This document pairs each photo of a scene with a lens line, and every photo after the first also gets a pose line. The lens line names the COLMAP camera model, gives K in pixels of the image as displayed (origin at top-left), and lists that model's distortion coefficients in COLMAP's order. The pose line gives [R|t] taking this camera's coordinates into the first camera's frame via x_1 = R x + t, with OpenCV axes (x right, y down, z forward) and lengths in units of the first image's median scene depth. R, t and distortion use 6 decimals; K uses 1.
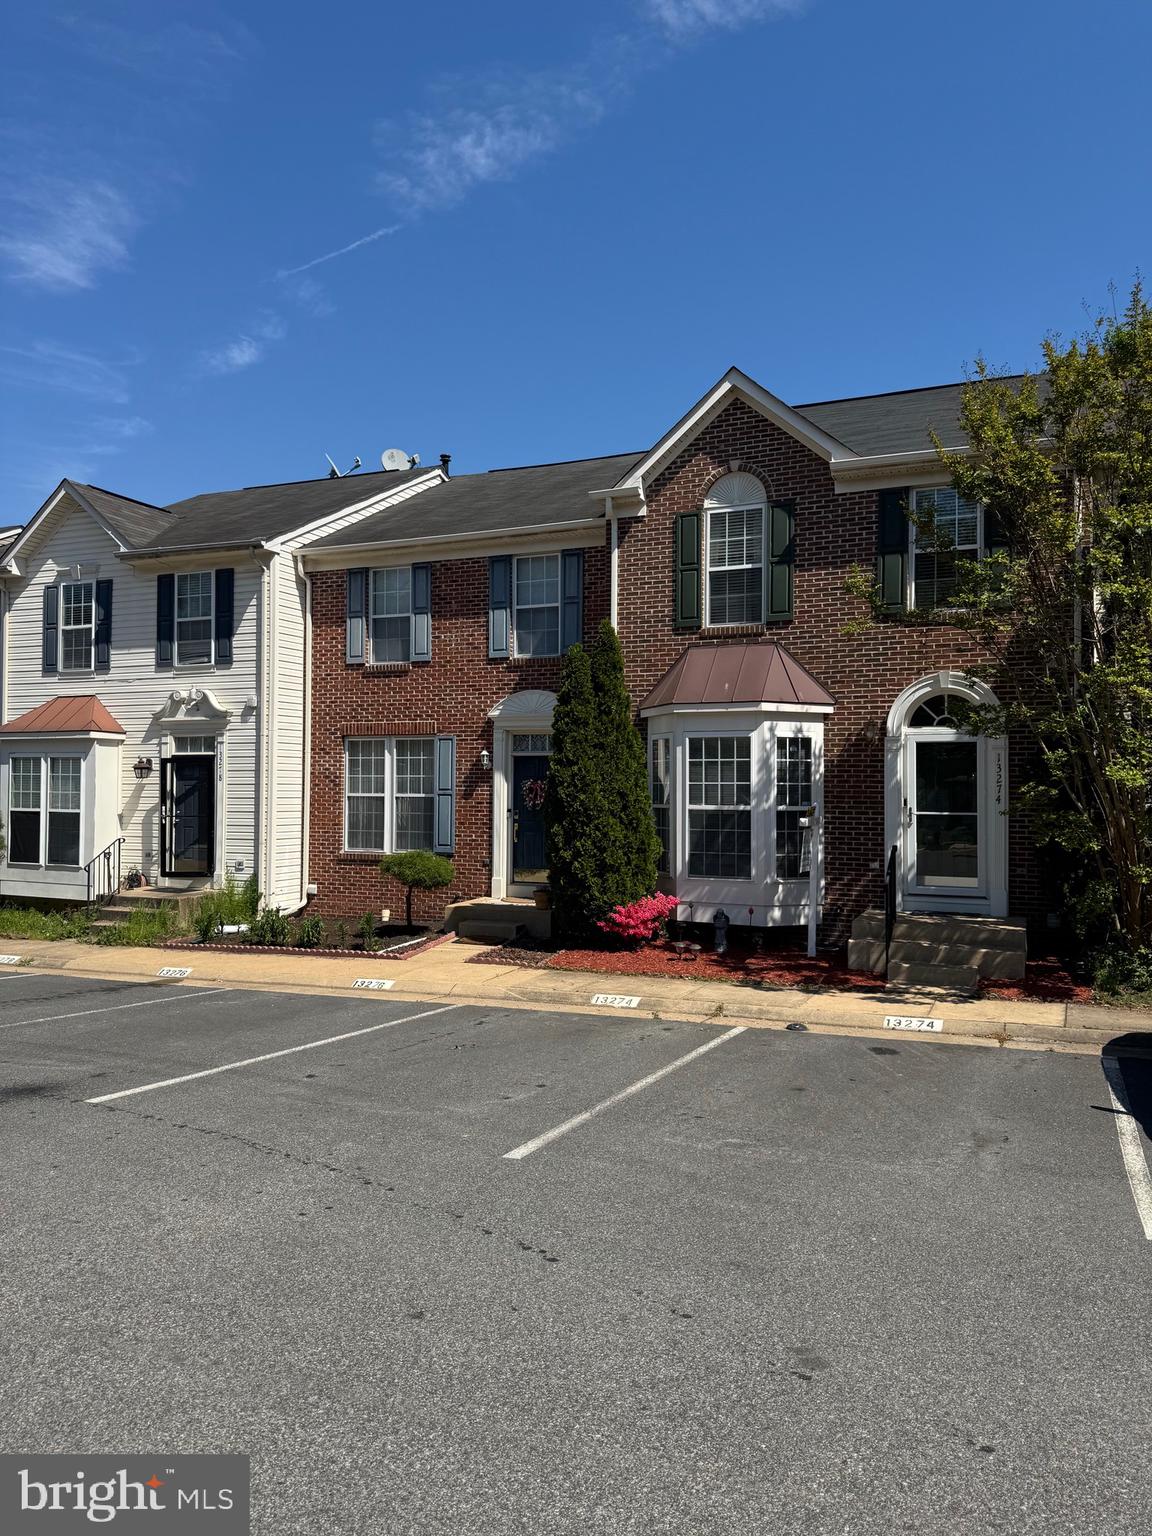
lens RADIAL K [[1066.2, 0, 570.3], [0, 1066.2, 770.2], [0, 0, 1]] dist [0.132219, -0.209745]
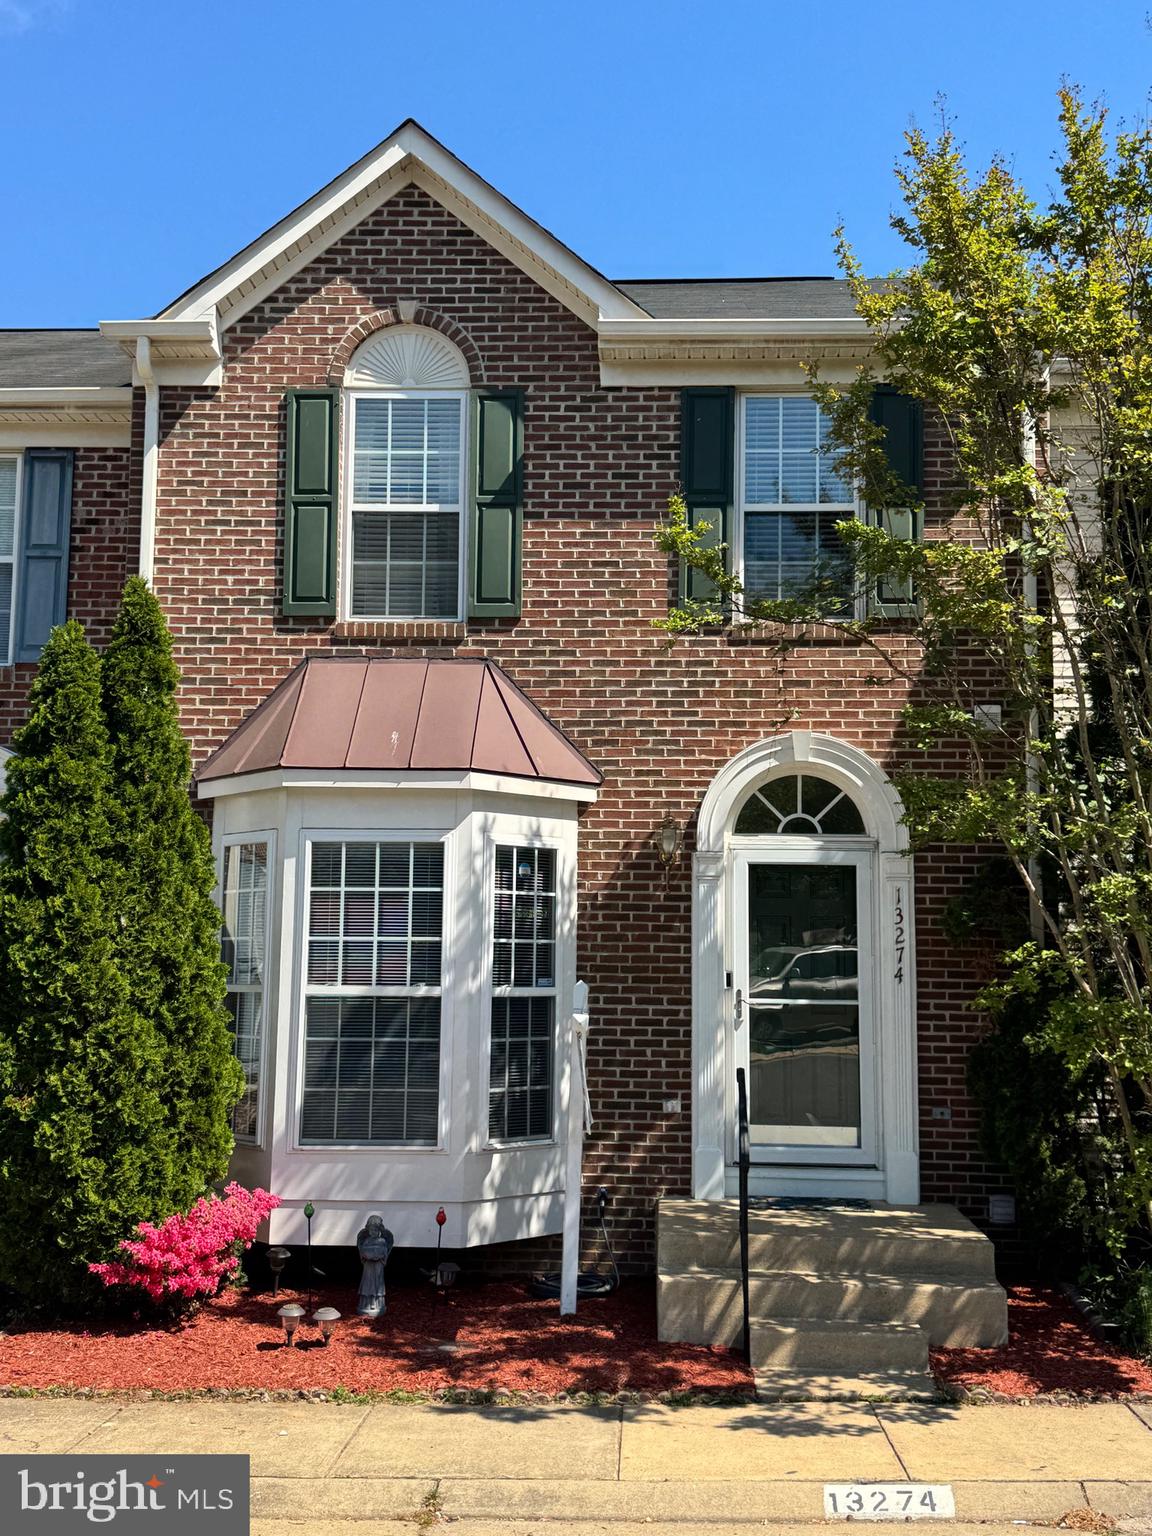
lens RADIAL K [[1571.2, 0, 580.3], [0, 1571.2, 771.5], [0, 0, 1]] dist [0.155315, -0.293828]
pose [[0.932176, 0.049278, 0.358637, -0.030644], [-0.013128, 0.994642, -0.102545, 0.008870], [-0.361768, 0.090882, 0.927828, 0.312671]]
